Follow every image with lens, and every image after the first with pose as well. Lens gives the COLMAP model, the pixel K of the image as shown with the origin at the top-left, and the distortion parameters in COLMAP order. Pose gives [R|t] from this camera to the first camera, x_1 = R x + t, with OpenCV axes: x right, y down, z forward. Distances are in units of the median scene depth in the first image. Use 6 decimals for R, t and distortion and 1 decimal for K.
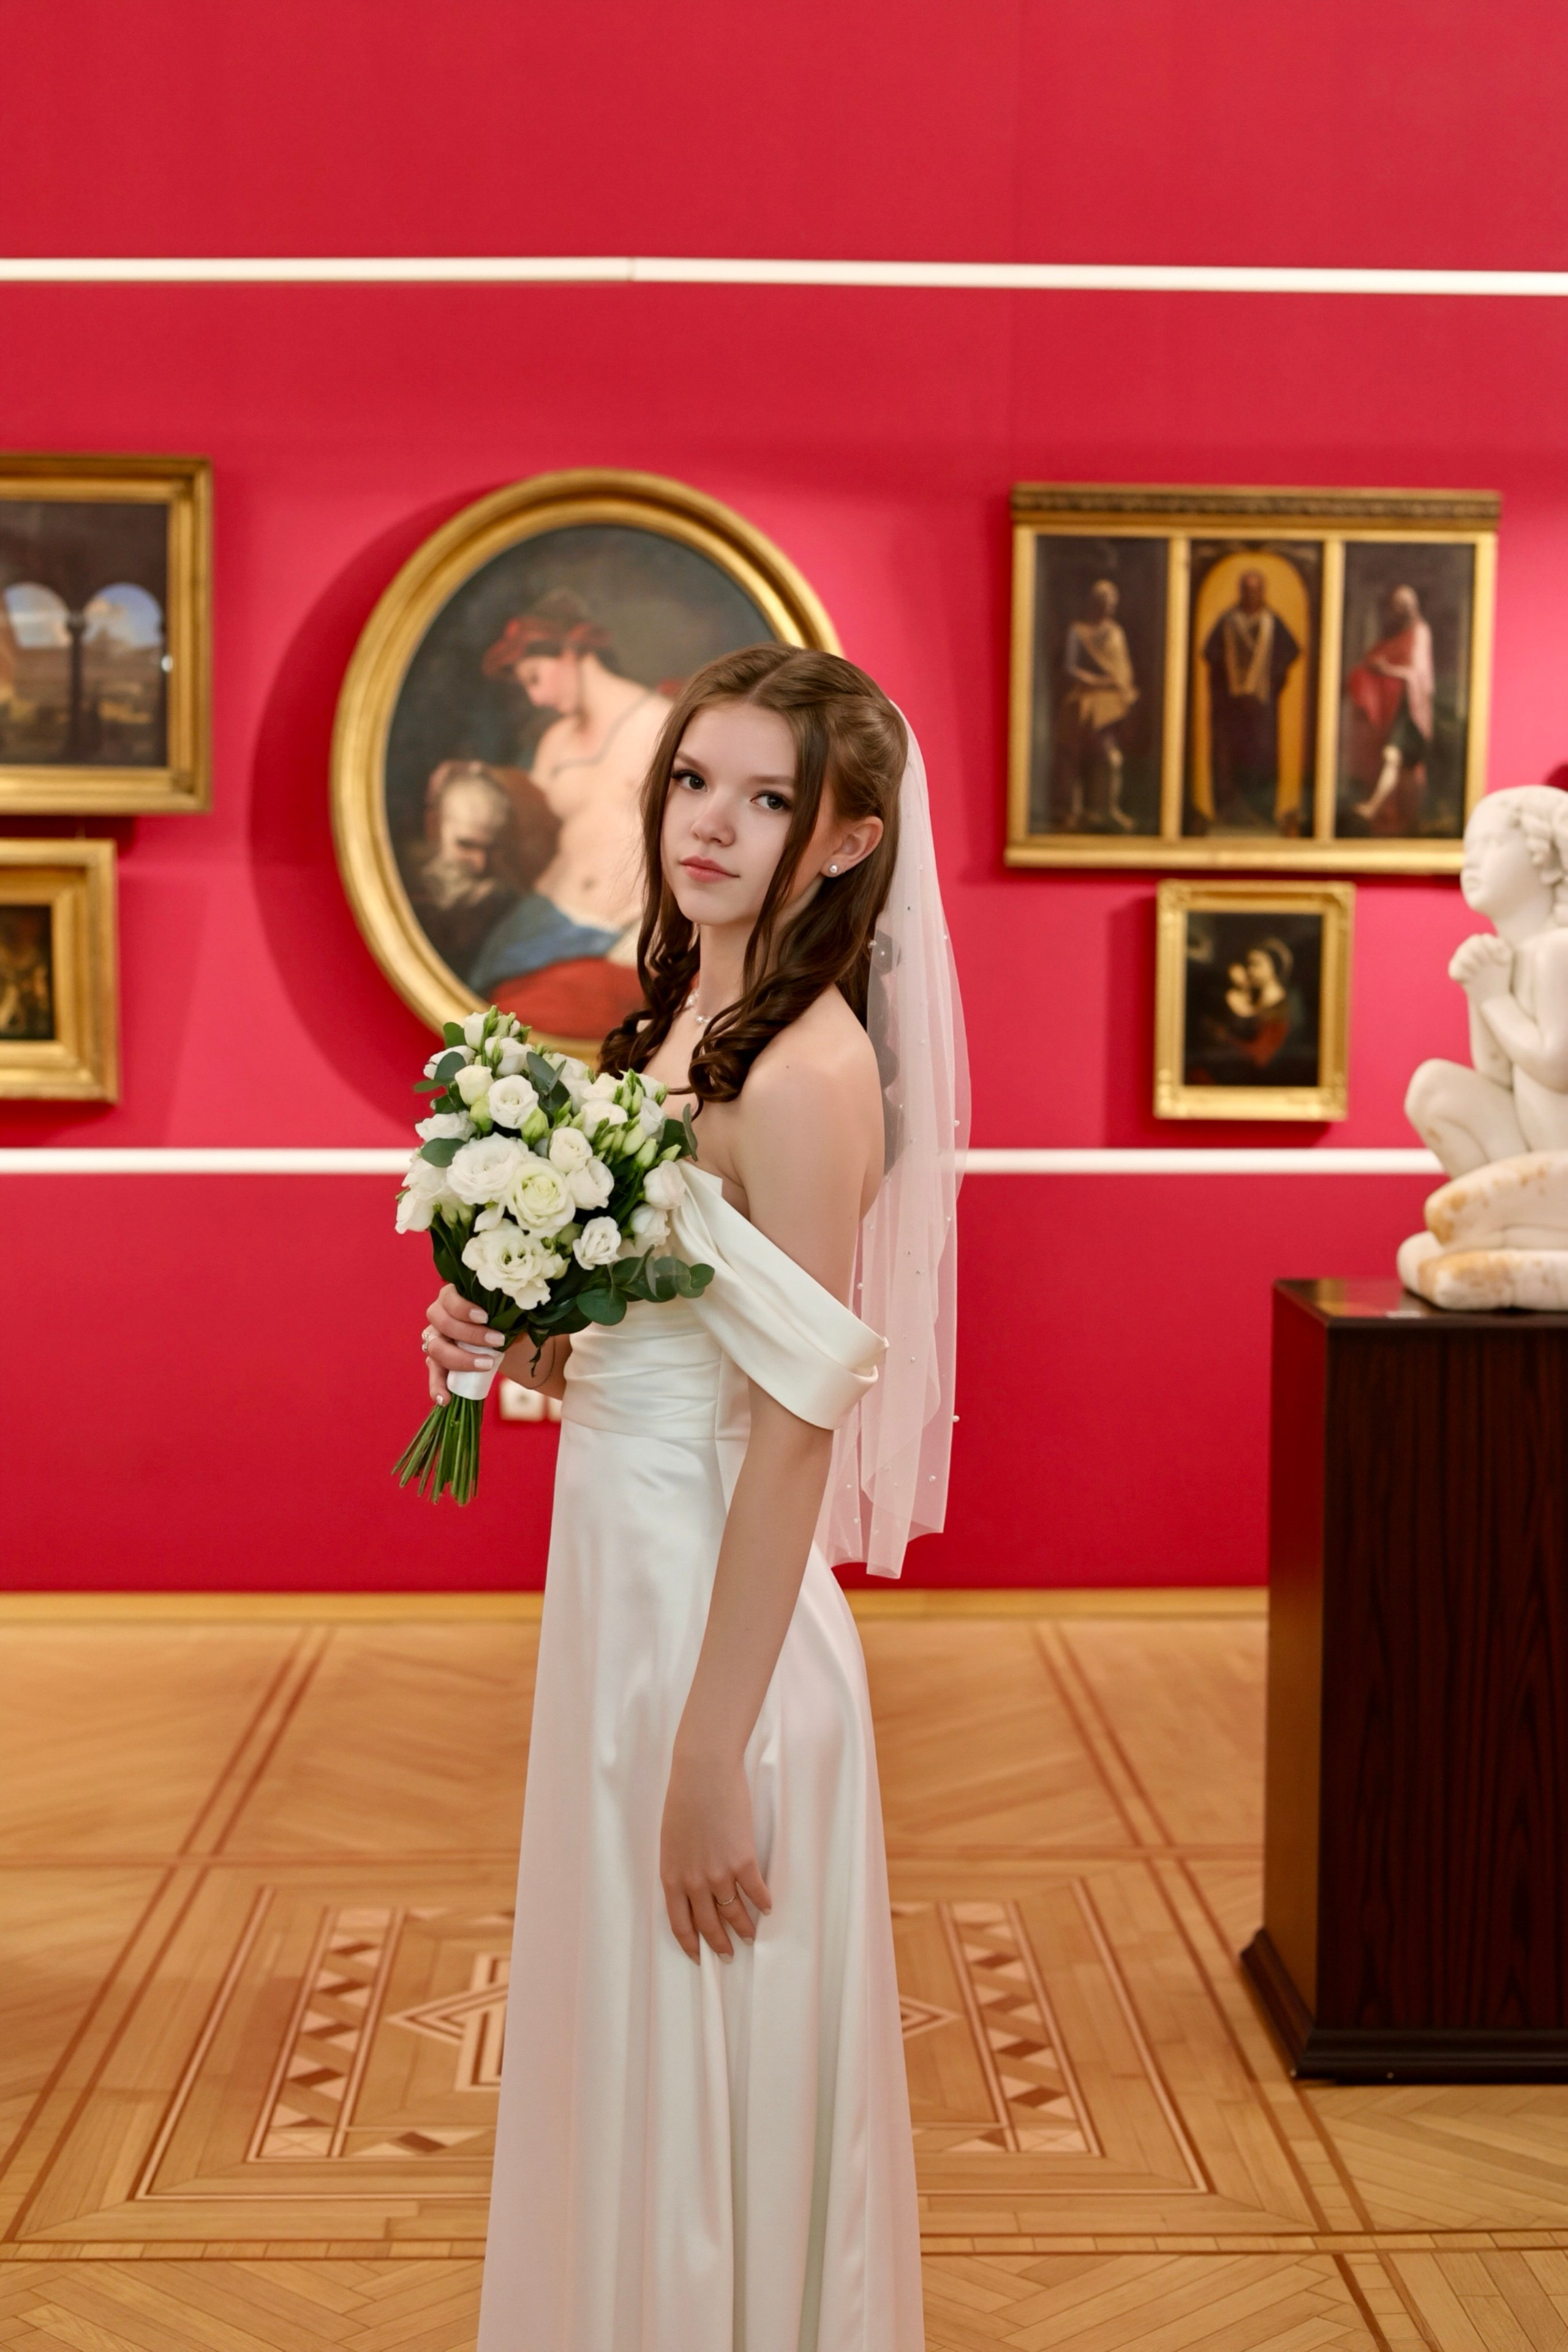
lens RADIAL K [[3486.1, 0, 784.0], [0, 3486.1, 1176.0], [0, 0, 1]] dist [0.161278, -0.019104]
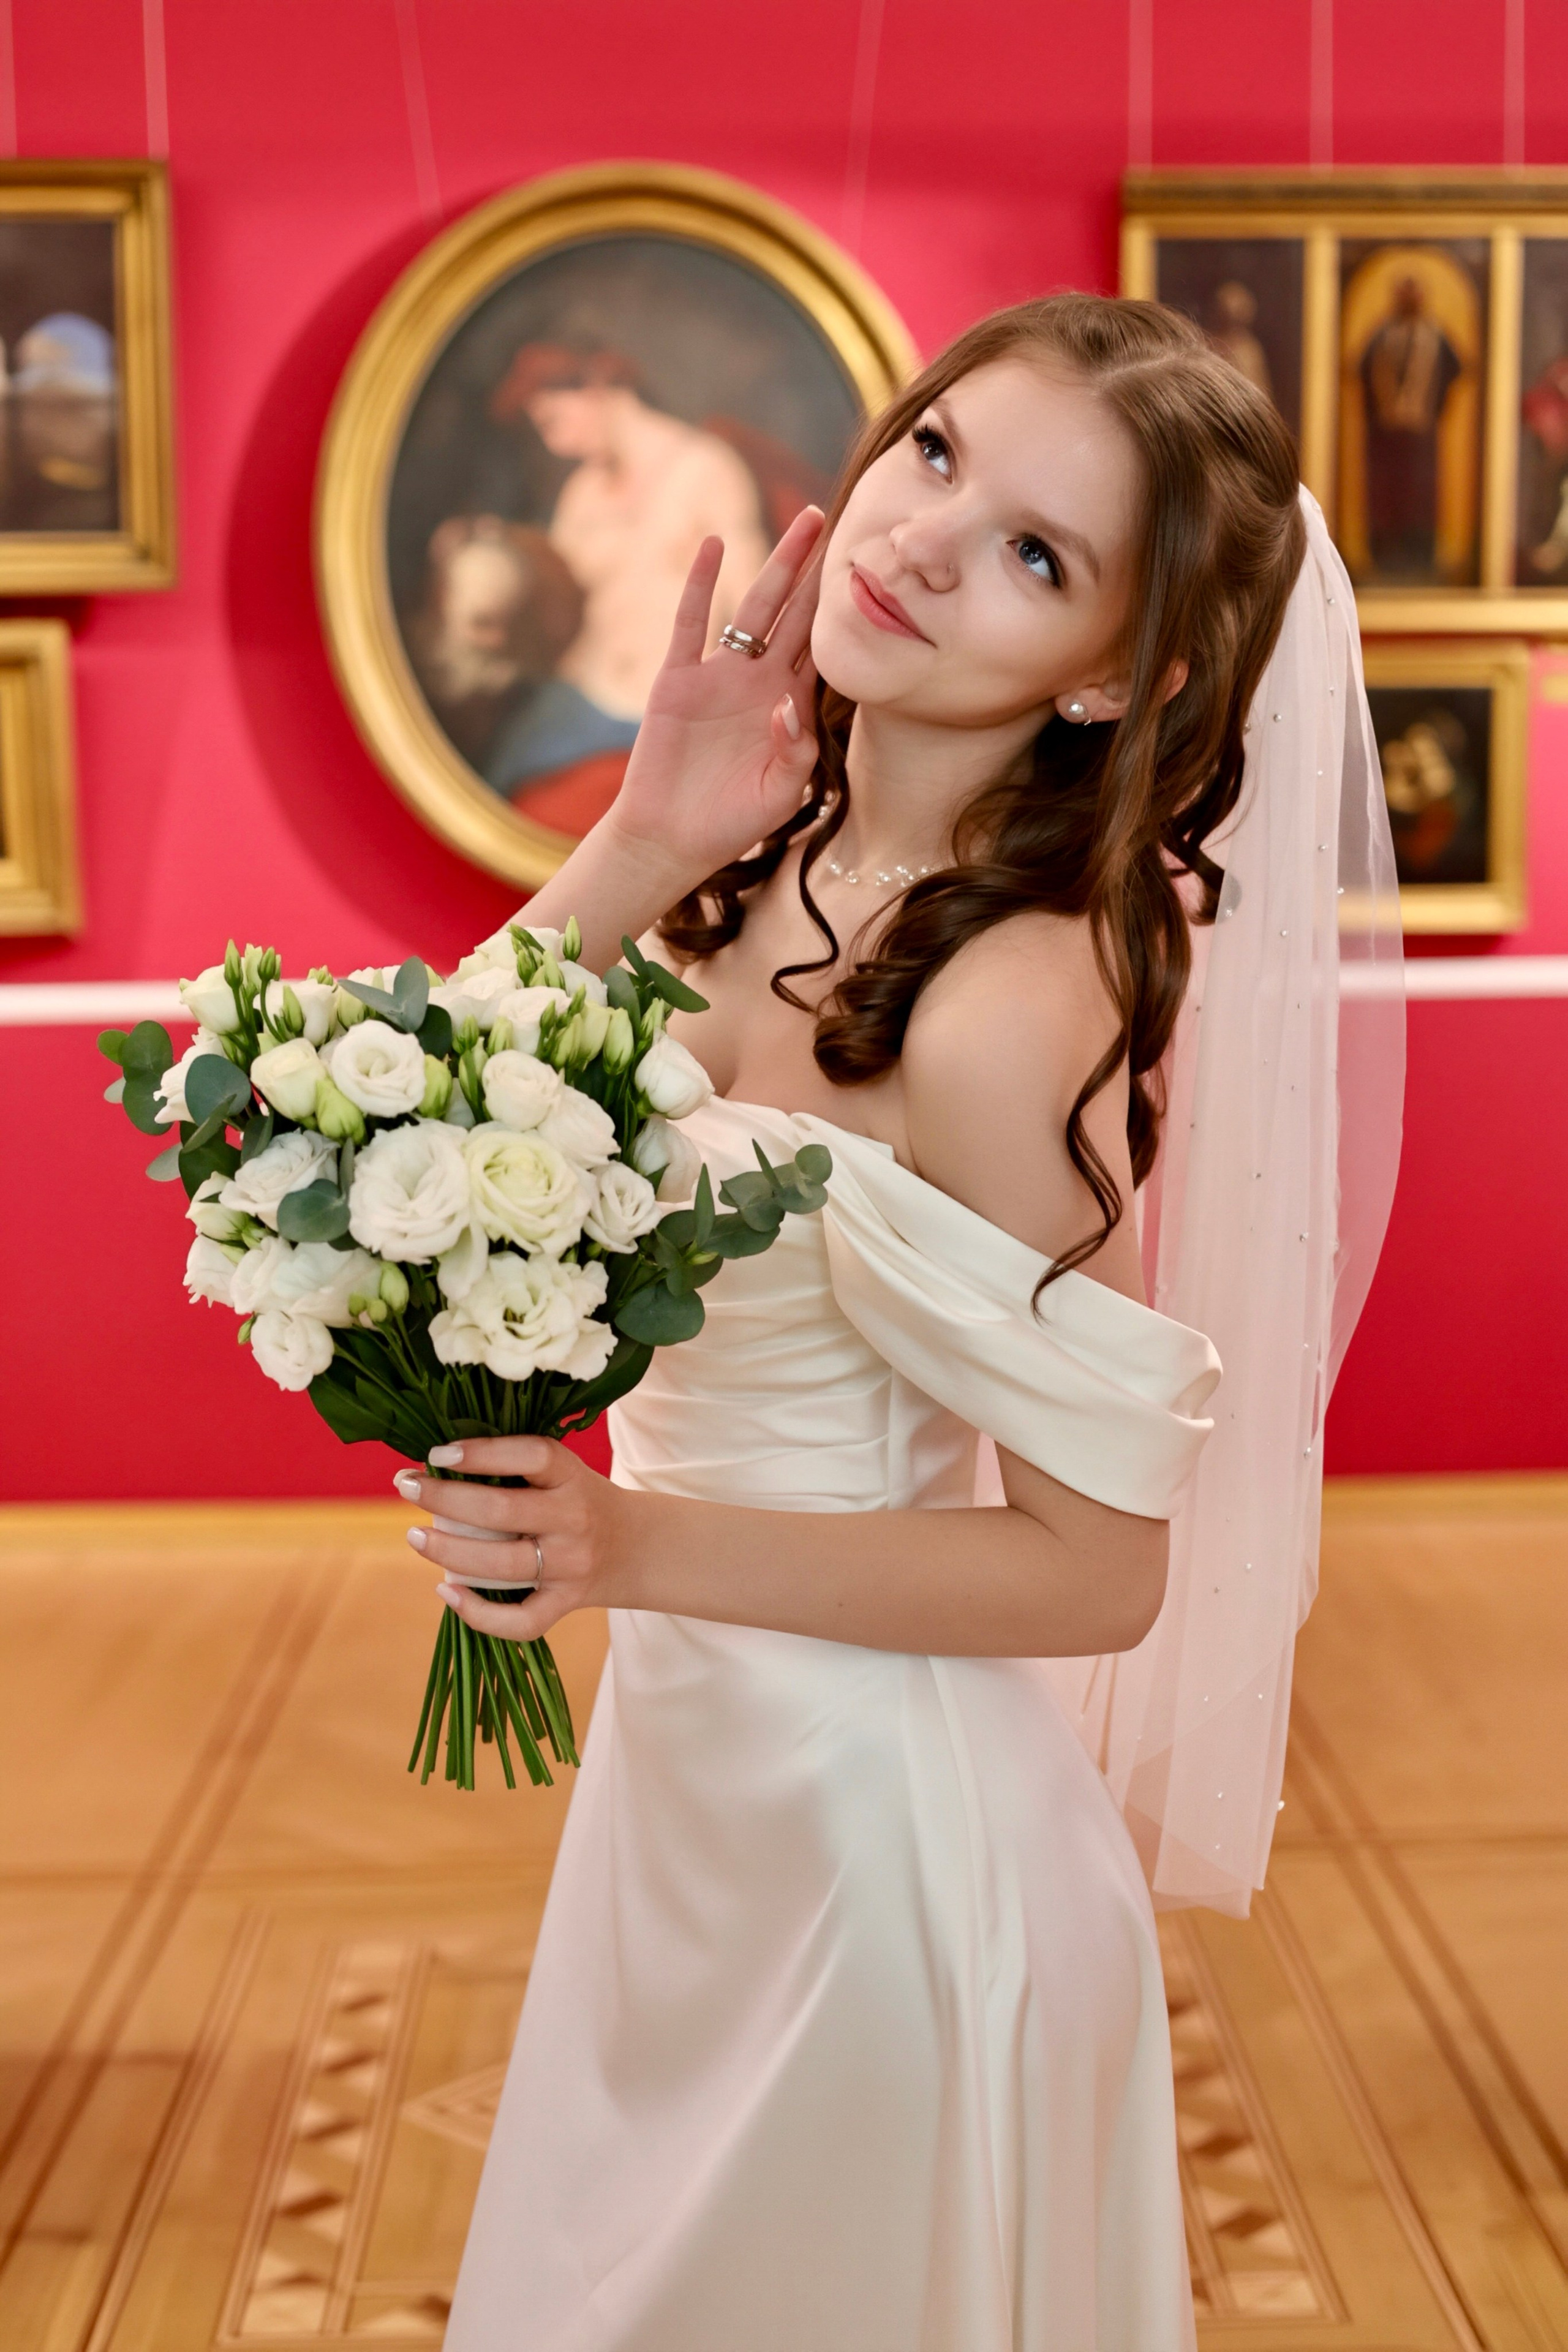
lens RADIAL K [[3265.6, 0, 784.0], [0, 3265.6, 1176.0], [0, 0, 1]] dist [-0.020141, -0.026331]
pose [[0.999768, -0.018934, -0.010304, -0.011993], [0.019549, 0.997804, 0.063279, -0.009242], [0.009083, -0.063465, 0.997943, 0.210776]]
